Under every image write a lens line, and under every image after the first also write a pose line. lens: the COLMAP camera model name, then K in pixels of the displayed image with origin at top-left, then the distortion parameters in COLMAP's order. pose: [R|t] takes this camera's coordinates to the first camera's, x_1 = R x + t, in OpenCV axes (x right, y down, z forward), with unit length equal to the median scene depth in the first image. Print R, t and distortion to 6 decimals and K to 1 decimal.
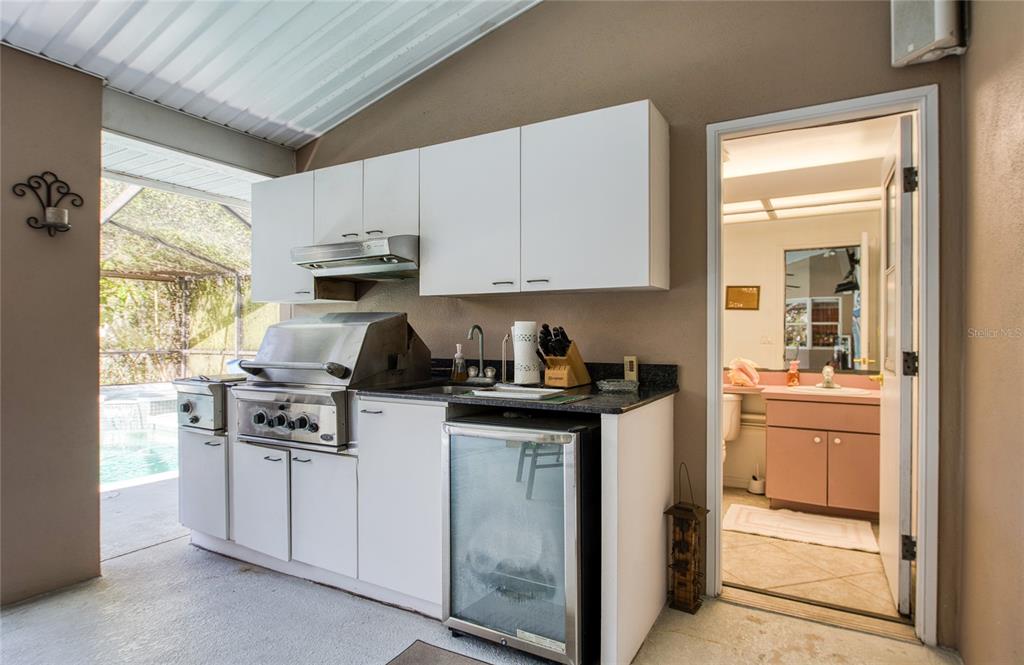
lens RADIAL K [[518.0, 0, 512.0], [0, 518.0, 332.5], [0, 0, 1]] dist [-0.004010, -0.000057]
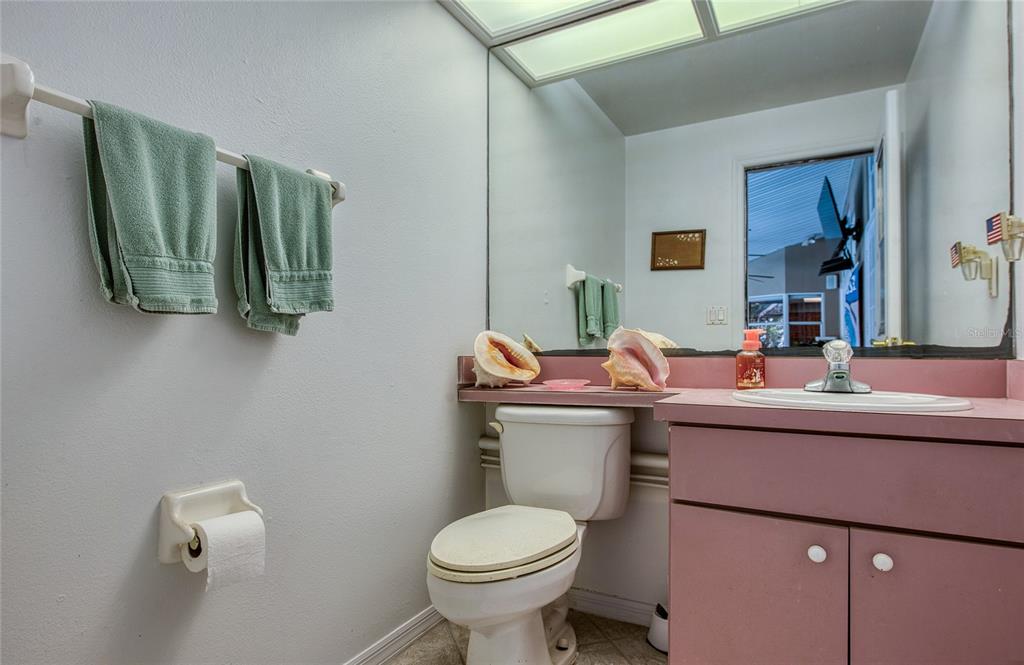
lens RADIAL K [[518.0, 0, 512.0], [0, 518.0, 332.5], [0, 0, 1]] dist [-0.004010, -0.000057]
pose [[0.999351, 0.007496, 0.035227, 0.312098], [-0.006408, 0.999502, -0.030893, 0.066338], [-0.035441, 0.030647, 0.998902, 0.547060]]
